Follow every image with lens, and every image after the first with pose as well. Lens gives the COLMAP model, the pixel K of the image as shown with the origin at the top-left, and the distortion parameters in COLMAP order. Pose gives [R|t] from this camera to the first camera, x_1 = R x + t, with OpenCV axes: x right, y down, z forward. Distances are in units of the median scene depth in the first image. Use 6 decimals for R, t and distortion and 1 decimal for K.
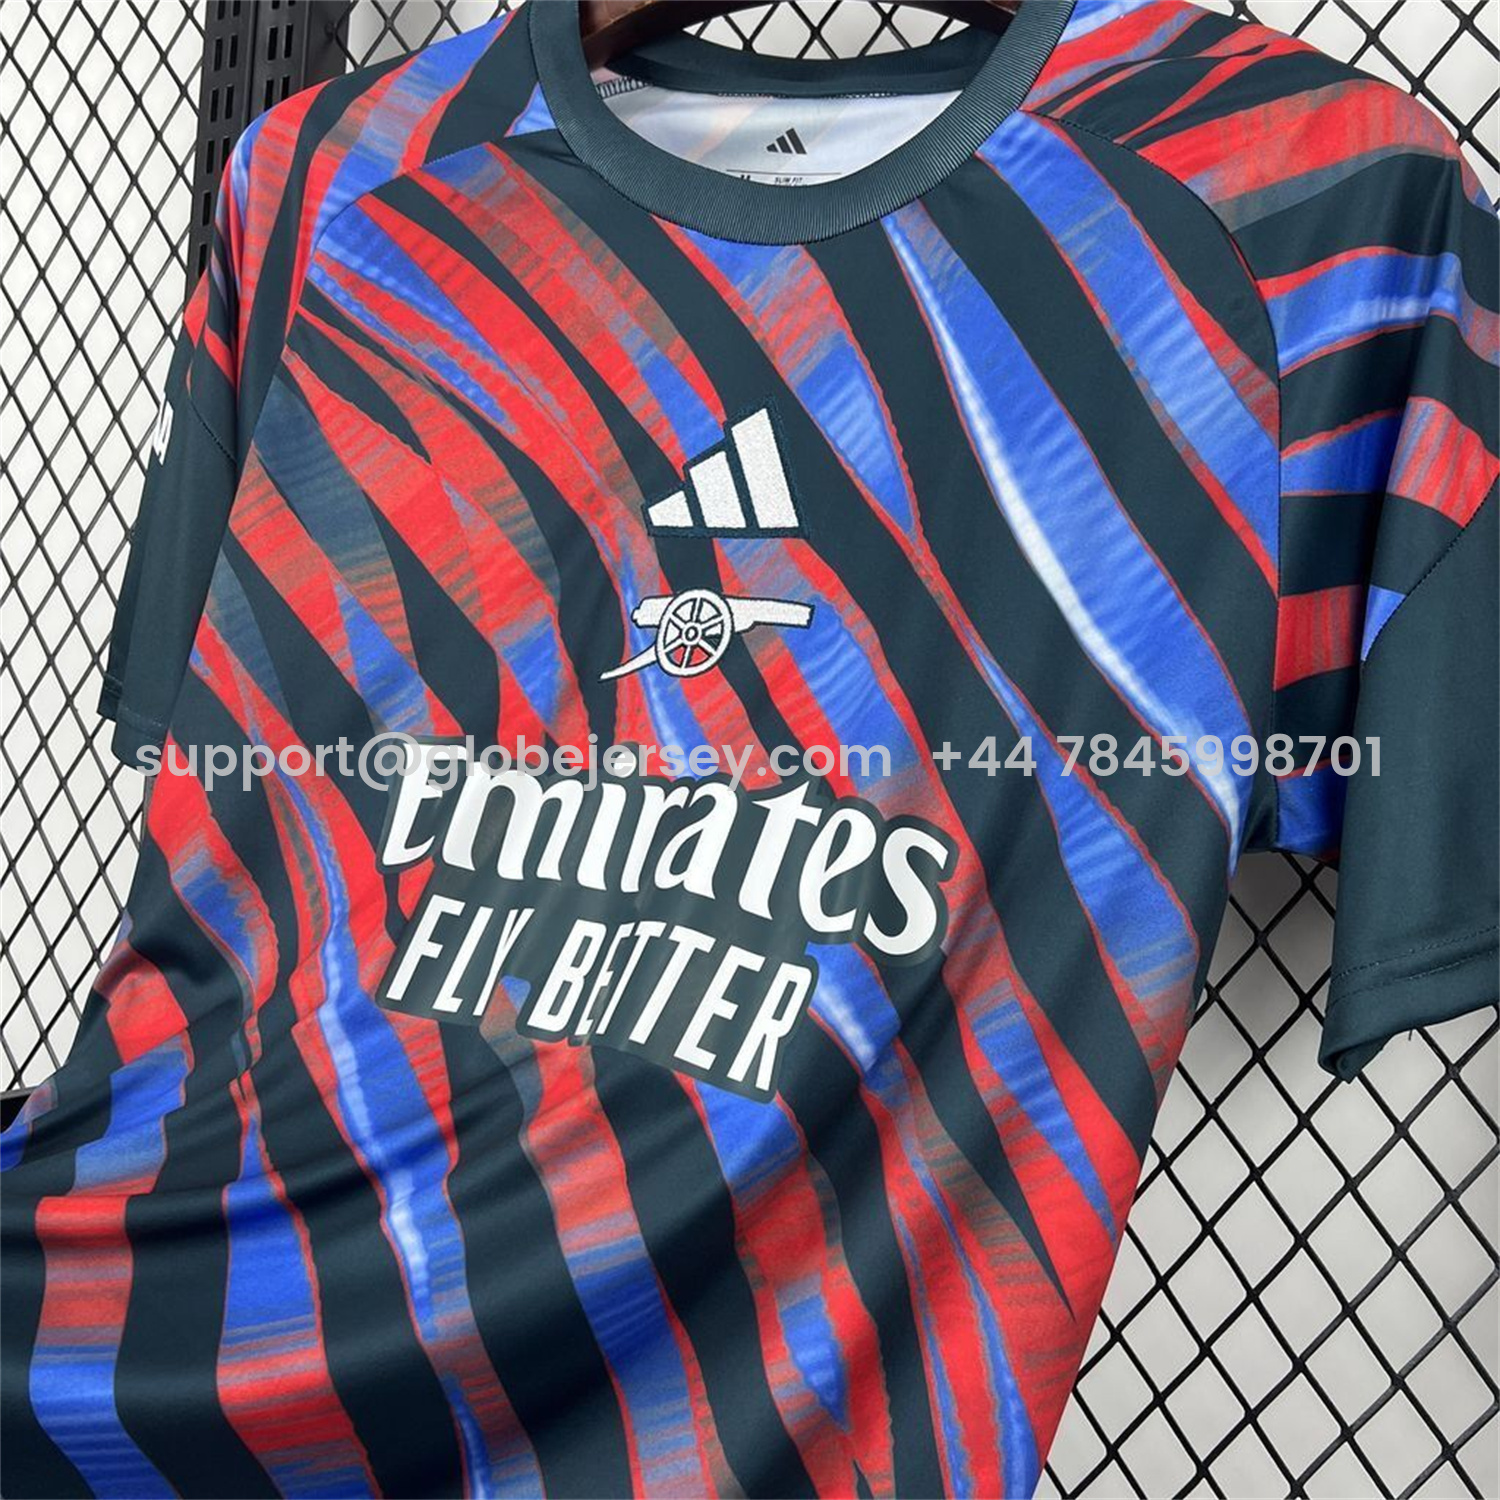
lens RADIAL K [[1717.9, 0, 750.0], [0, 1717.9, 750.0], [0, 0, 1]] dist [0.187430, -0.352367]
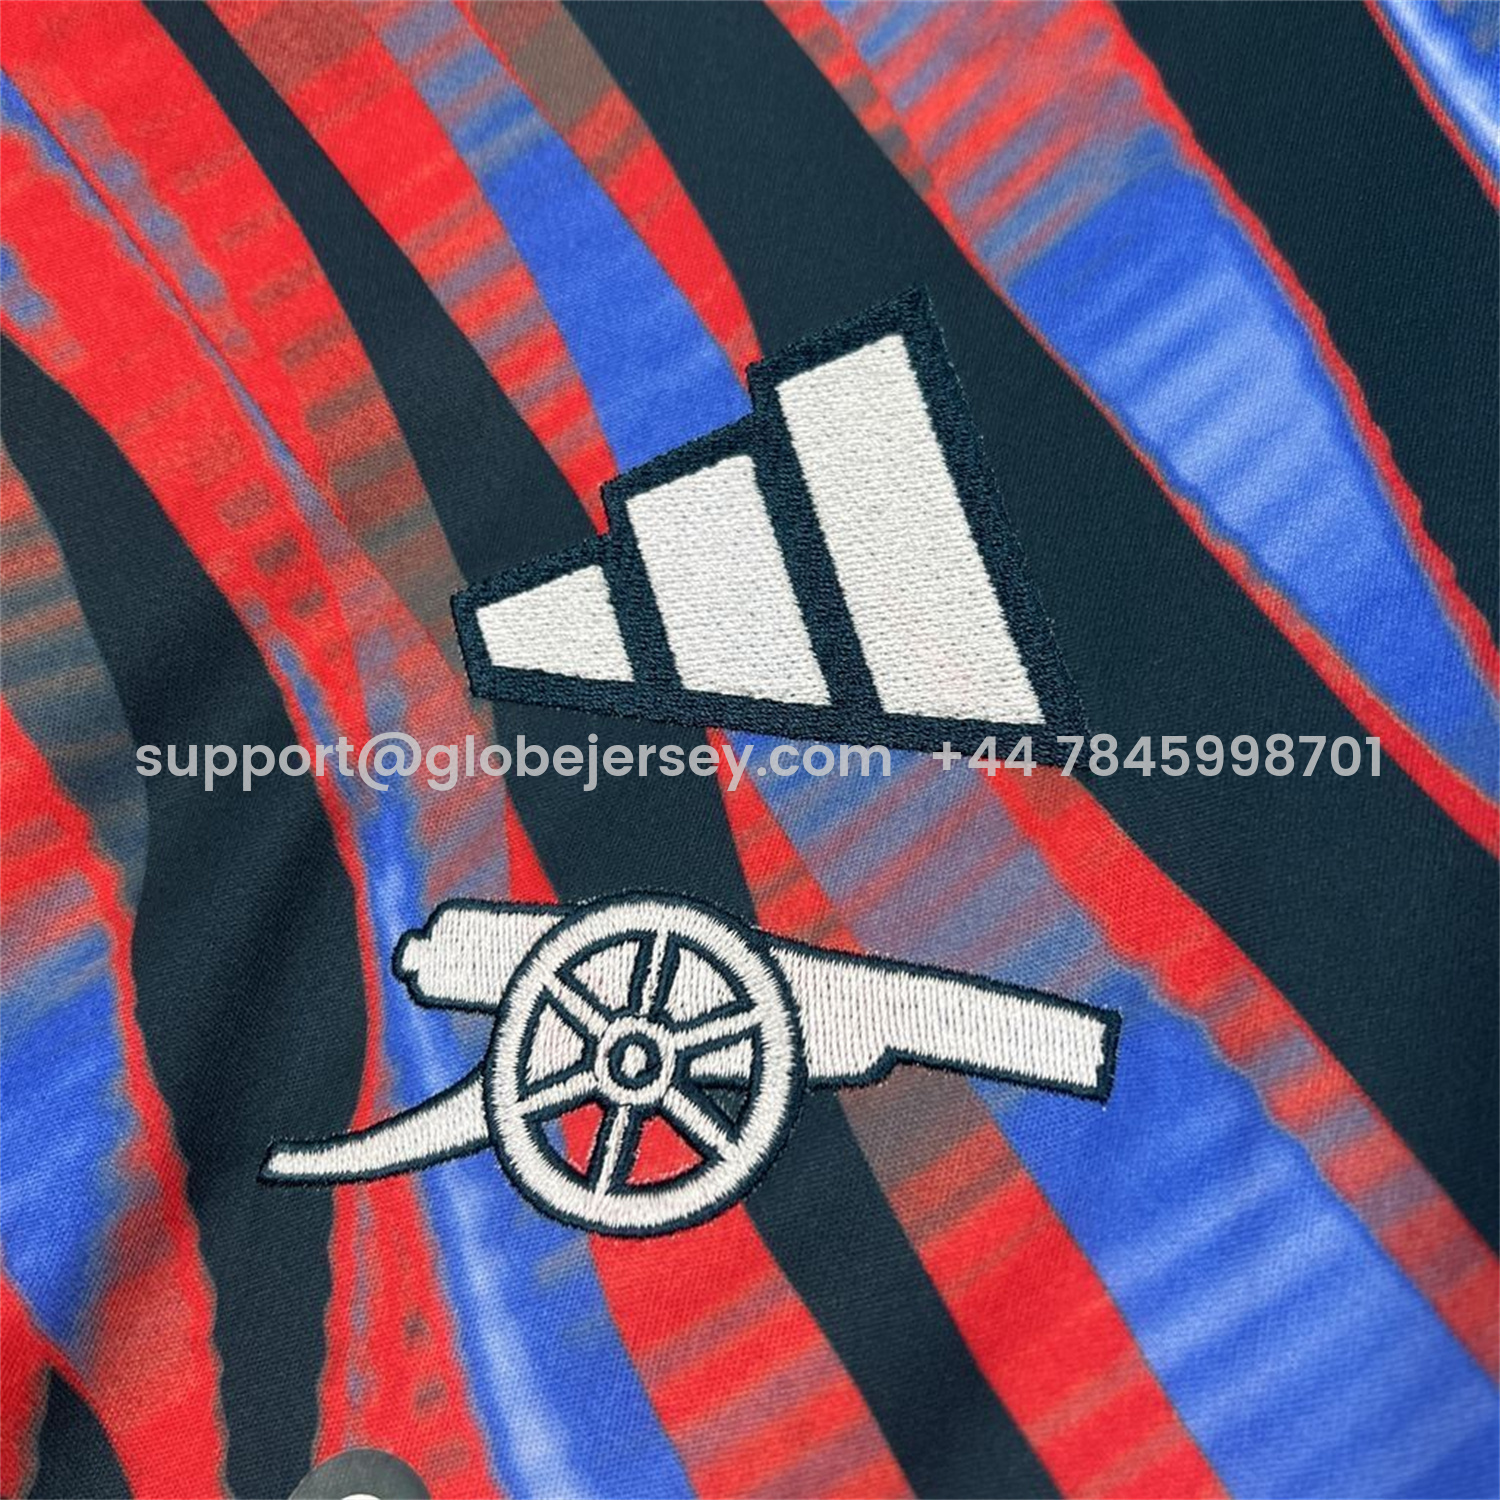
lens RADIAL K [[1628.2, 0, 751.8], [0, 1628.2, 817.5], [0, 0, 1]] dist [0.021983, -0.052397]
pose [[0.961973, 0.080729, 0.260940, -0.086042], [-0.069057, 0.996171, -0.053612, -0.092183], [-0.264269, 0.033554, 0.963865, 0.719772]]
